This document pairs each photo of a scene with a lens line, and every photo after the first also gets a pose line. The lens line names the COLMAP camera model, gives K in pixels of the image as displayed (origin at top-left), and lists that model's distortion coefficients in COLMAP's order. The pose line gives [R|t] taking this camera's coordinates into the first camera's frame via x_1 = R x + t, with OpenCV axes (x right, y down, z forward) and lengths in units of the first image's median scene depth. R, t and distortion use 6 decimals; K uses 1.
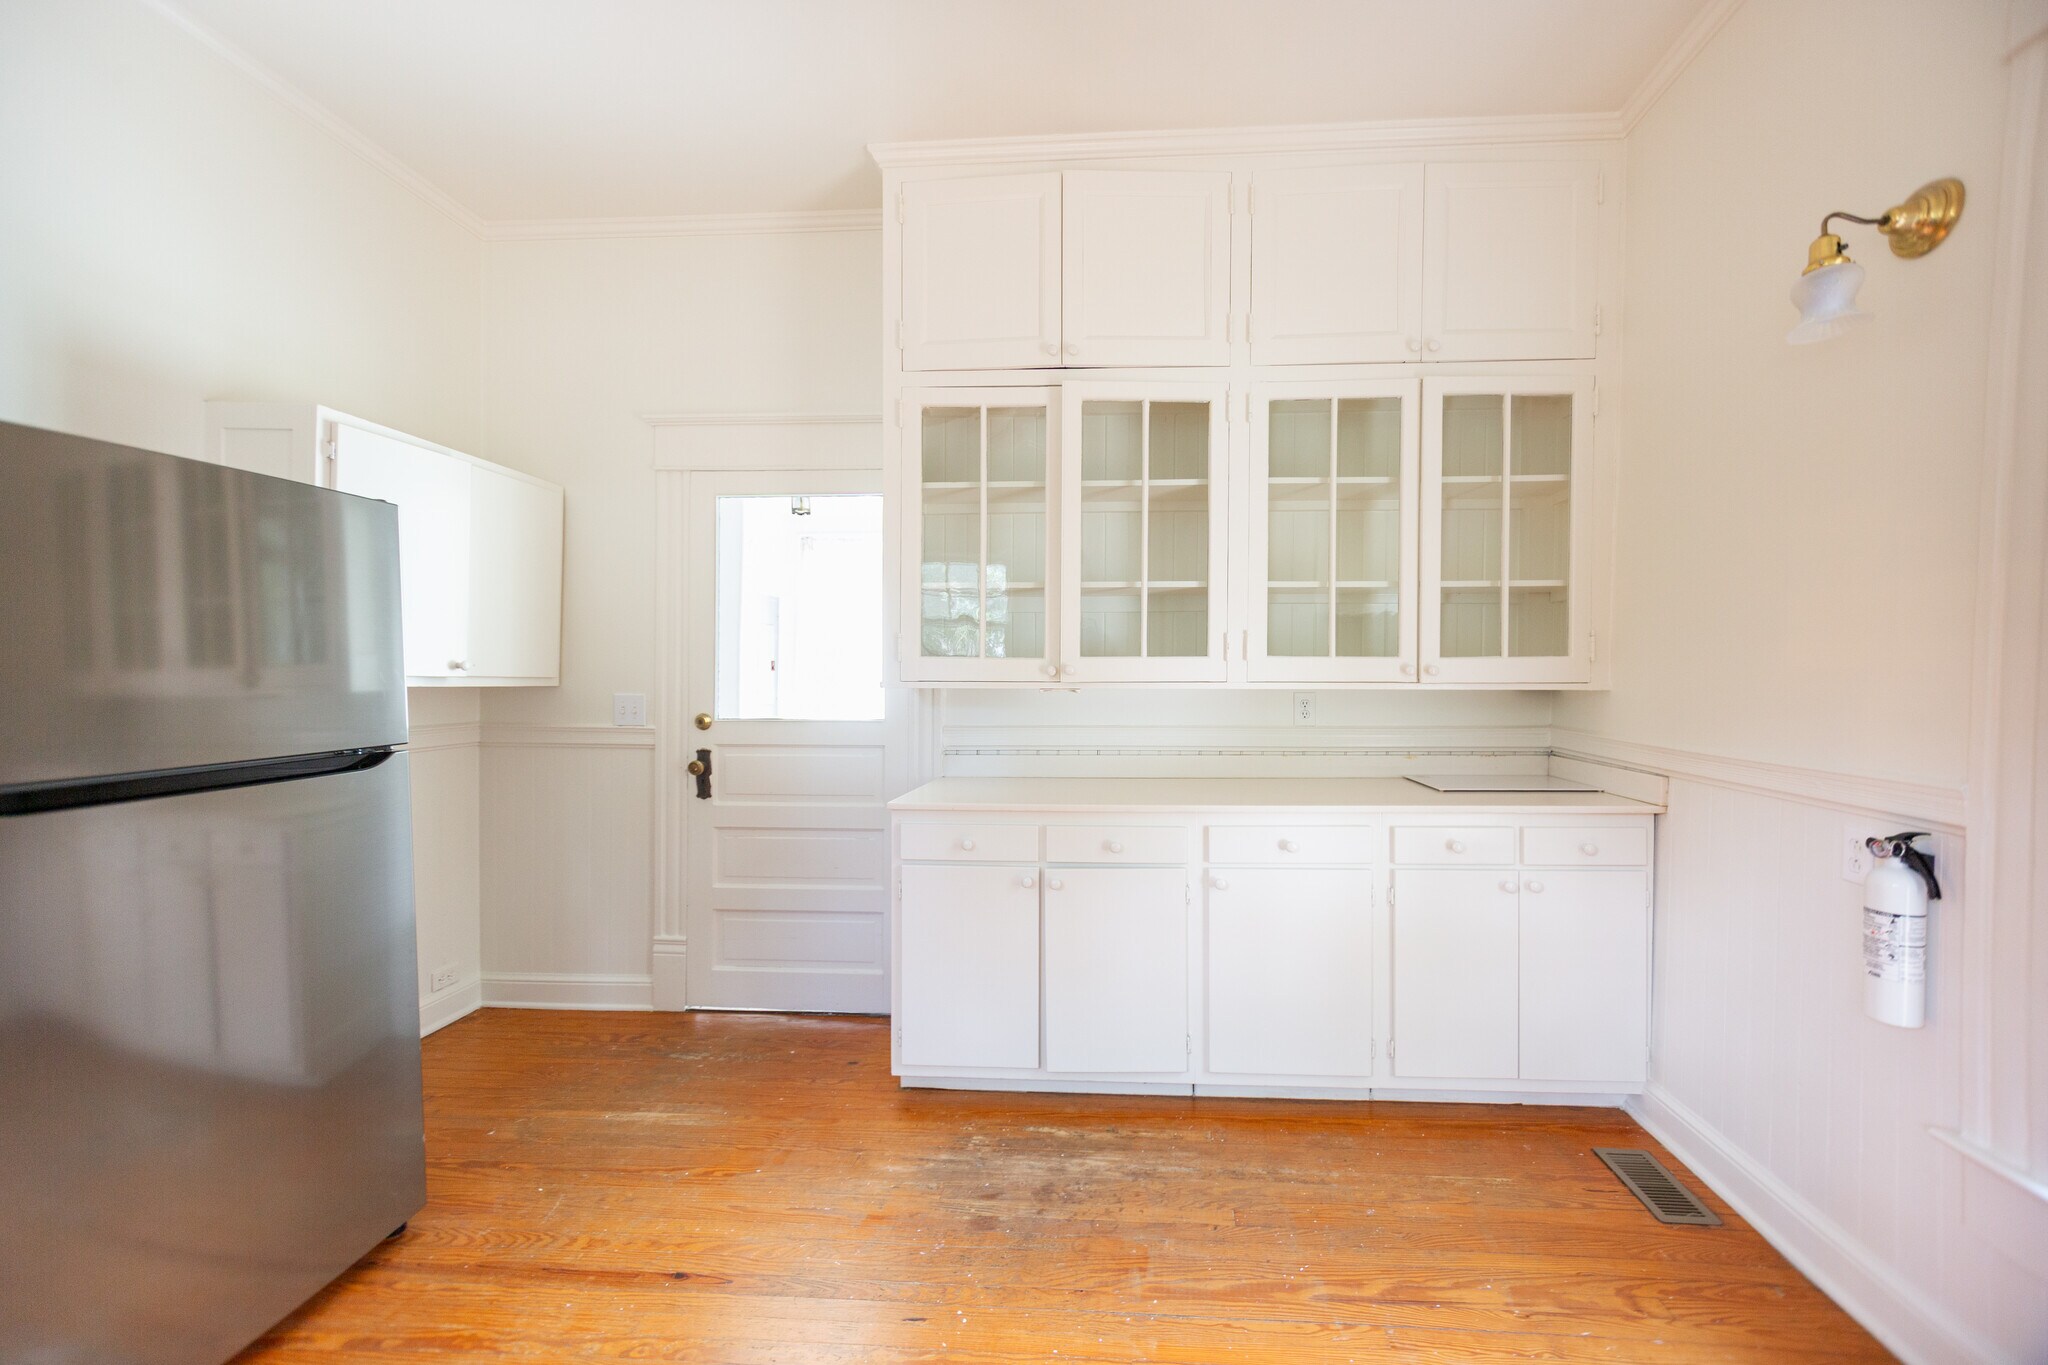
lens RADIAL K [[803.3, 0, 1108.6], [0, 803.3, 687.4], [0, 0, 1]] dist [0.001861, 0.000741]
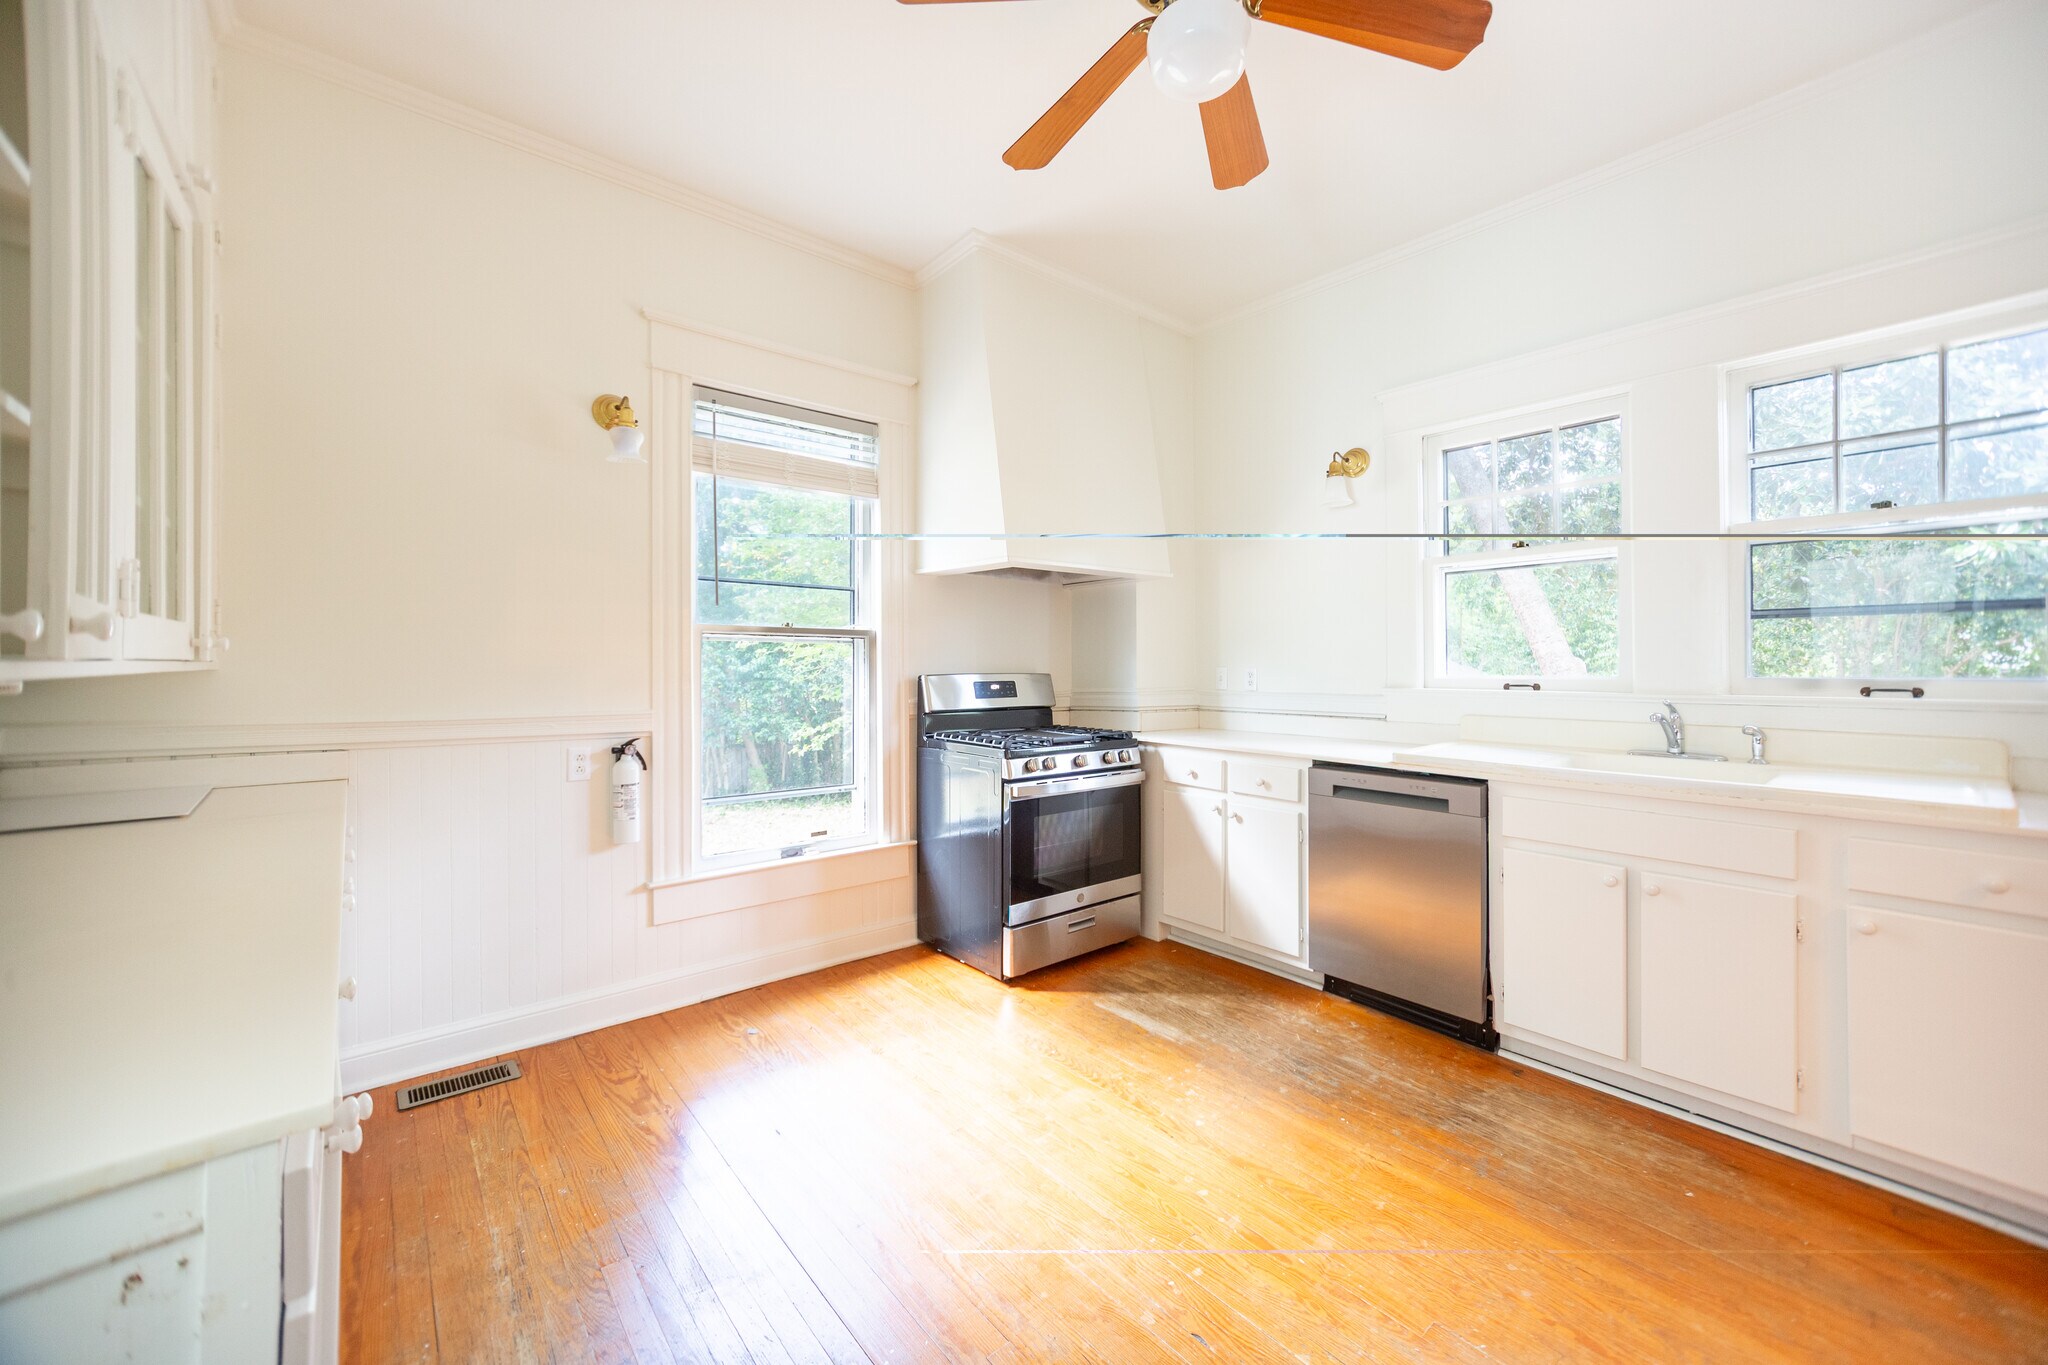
lens RADIAL K [[803.3, 0, 1035.7], [0, 803.3, 661.3], [0, 0, 1]] dist [0.001861, 0.000741]
pose [[-0.693516, -0.001794, 0.720439, -0.653947], [0.004262, 0.999969, 0.006593, -0.007673], [-0.720429, 0.007642, -0.693487, 1.035478]]
